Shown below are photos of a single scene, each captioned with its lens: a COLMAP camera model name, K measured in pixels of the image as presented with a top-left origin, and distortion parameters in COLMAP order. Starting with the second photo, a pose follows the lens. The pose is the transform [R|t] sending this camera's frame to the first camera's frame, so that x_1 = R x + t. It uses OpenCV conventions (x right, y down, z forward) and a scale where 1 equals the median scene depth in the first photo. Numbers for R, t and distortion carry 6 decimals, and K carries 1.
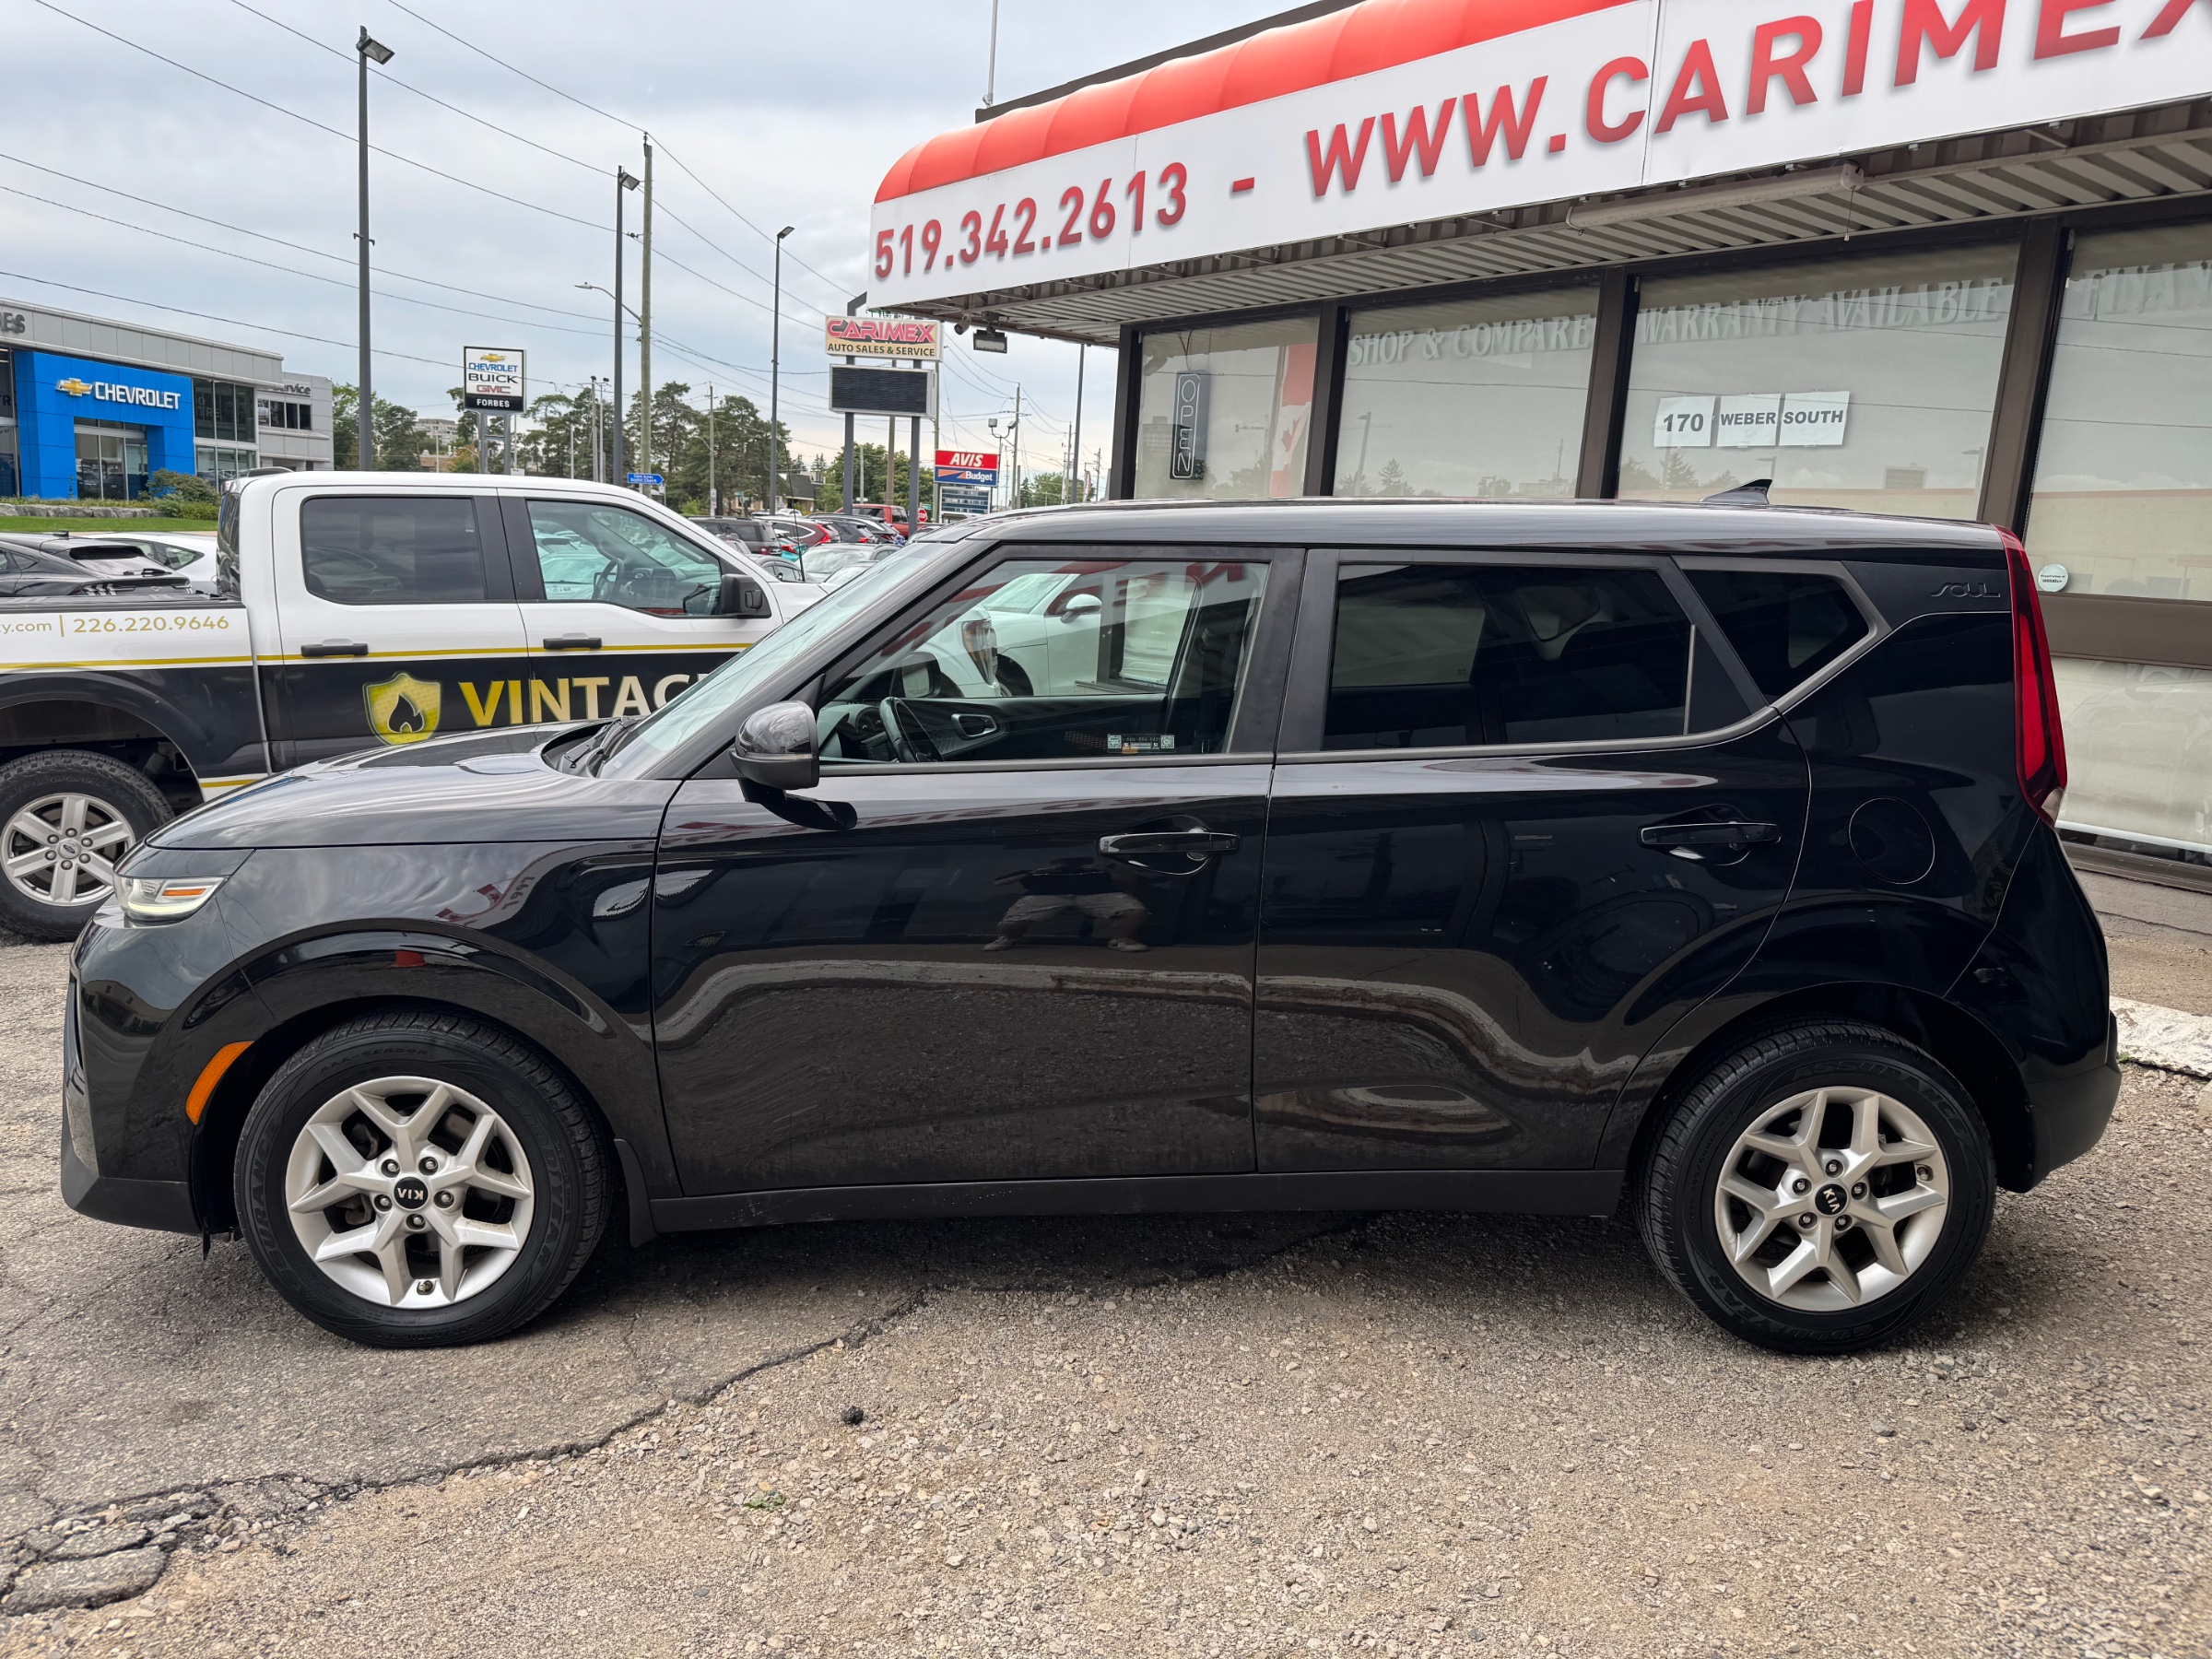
lens RADIAL K [[1575.1, 0, 1103.7], [0, 1575.1, 826.2], [0, 0, 1]] dist [0.007234, -0.010279]
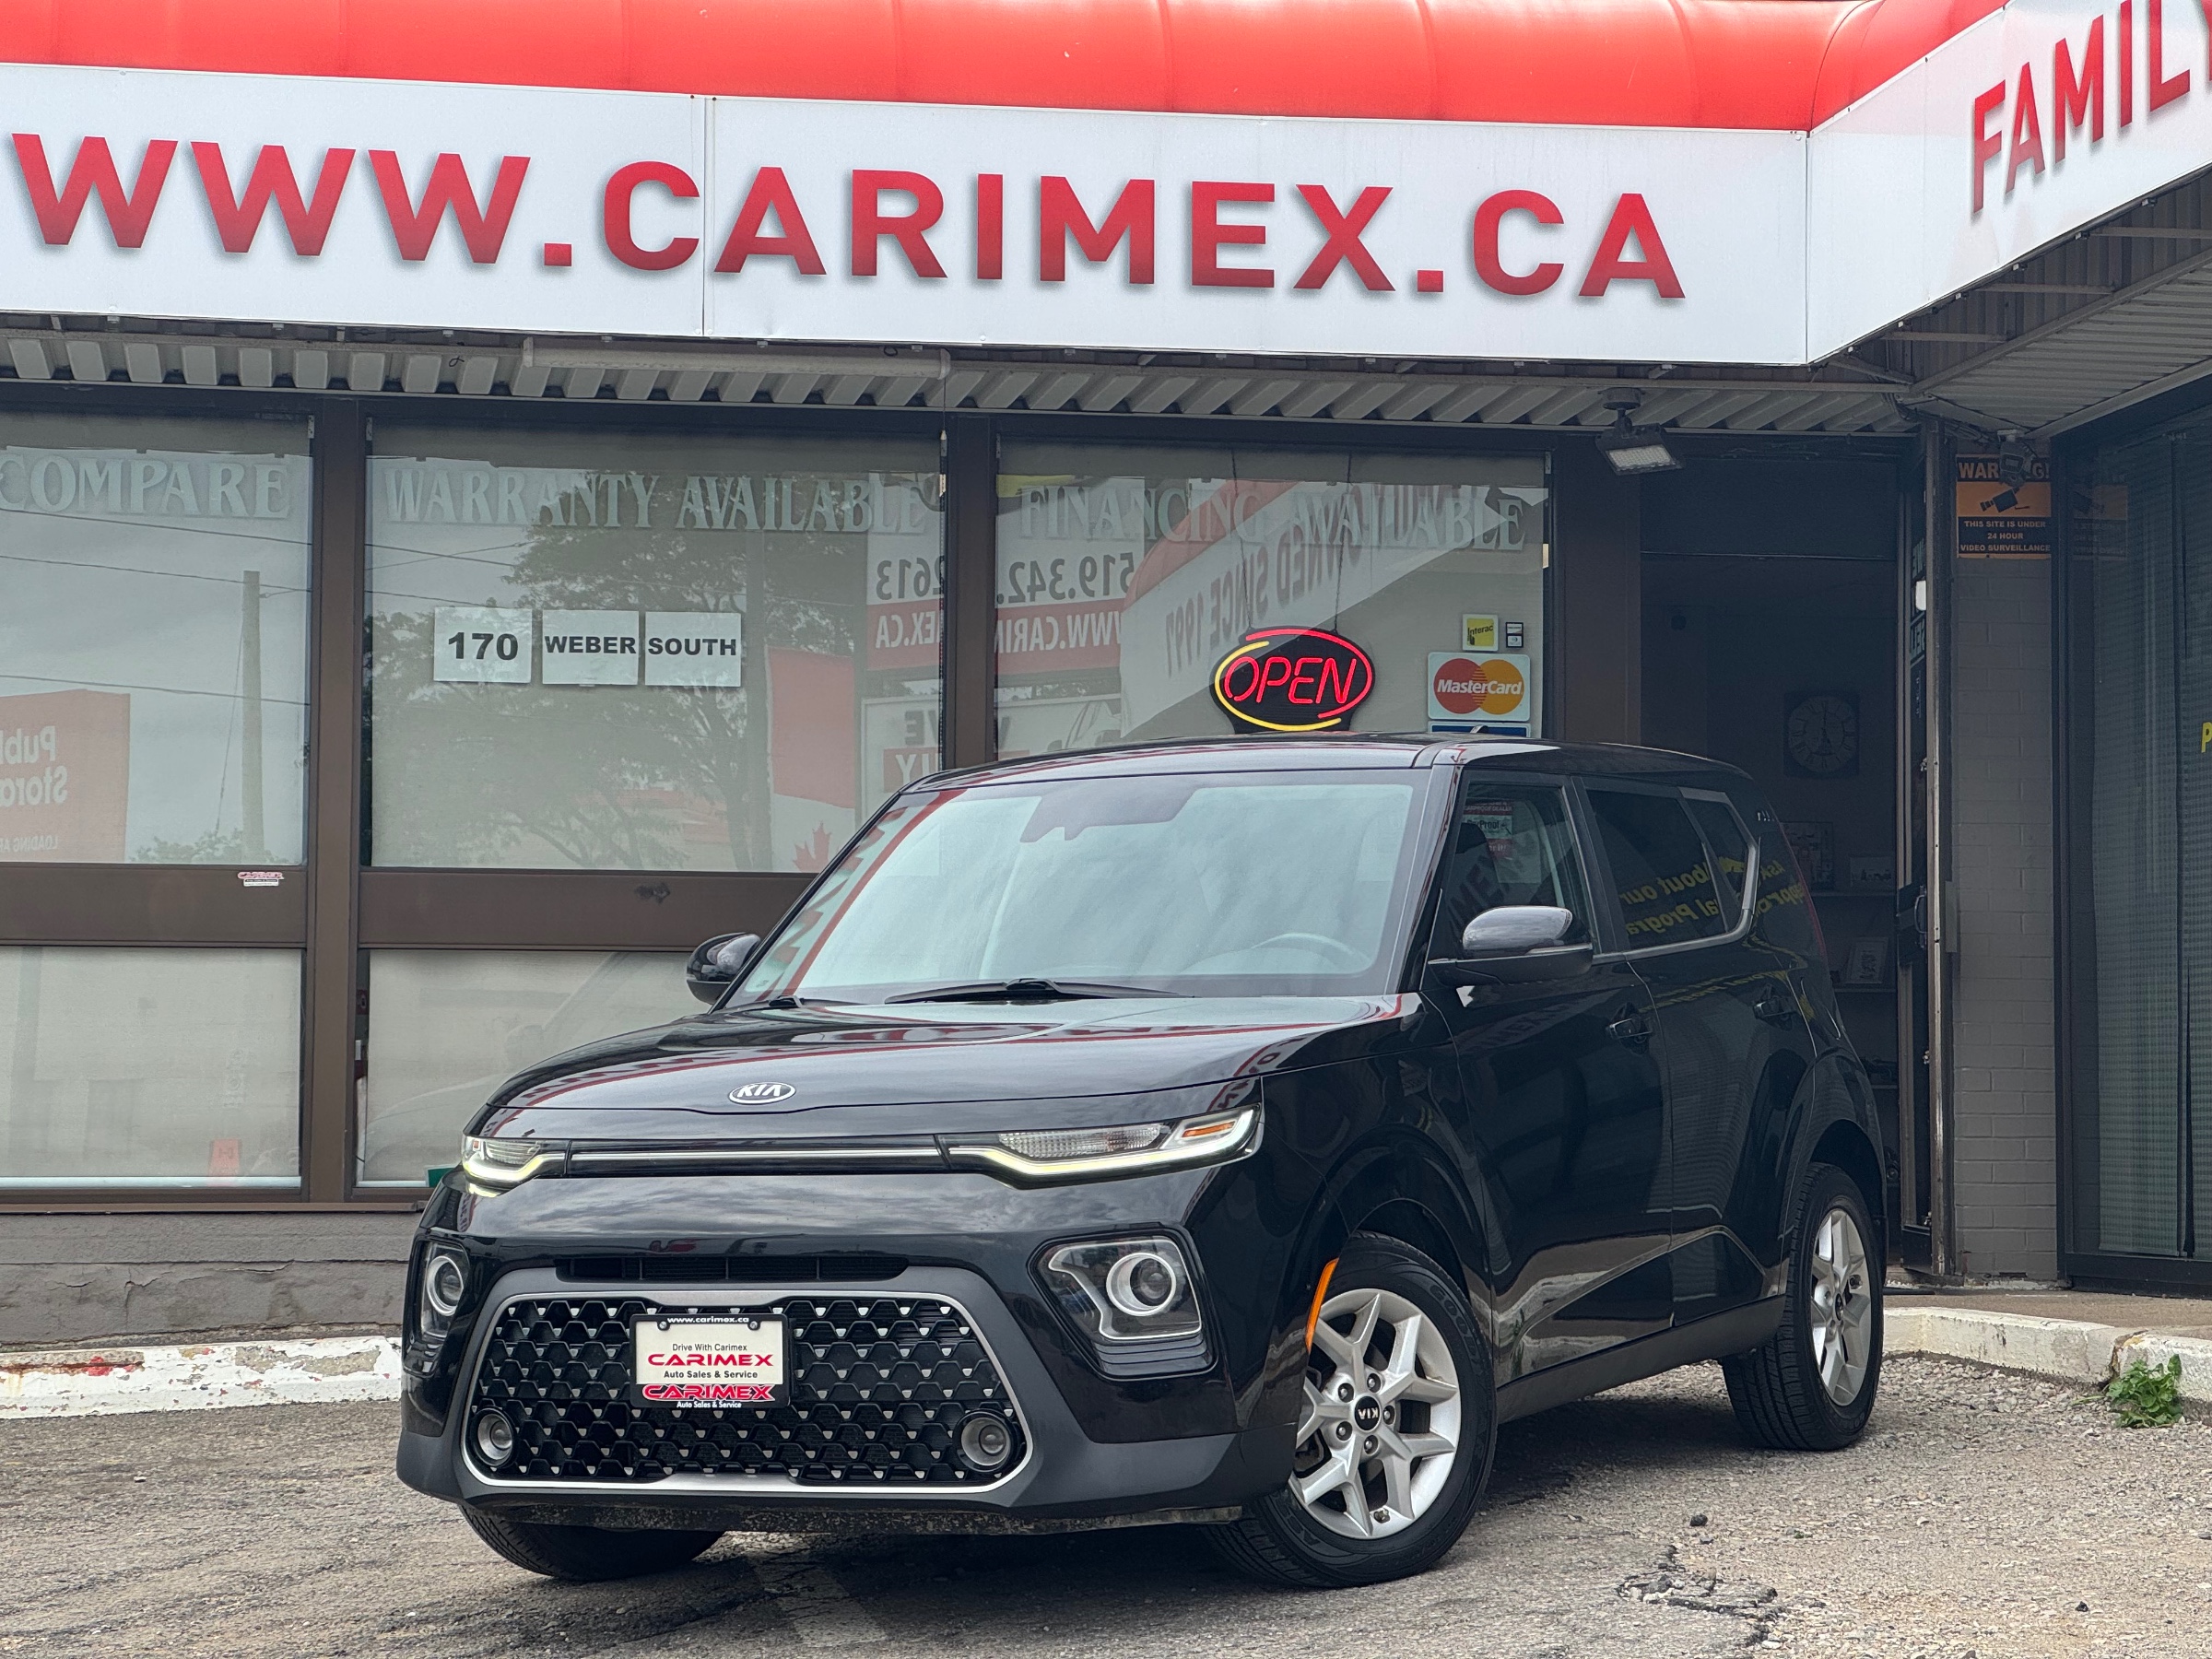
lens RADIAL K [[5019.8, 0, 1108.4], [0, 5019.8, 827.6], [0, 0, 1]] dist [0.191426, 0.000000]
pose [[0.463514, -0.000748, 0.886089, -1.556692], [0.181132, 0.978963, -0.093925, 0.066654], [-0.867379, 0.204035, 0.453899, -0.167436]]
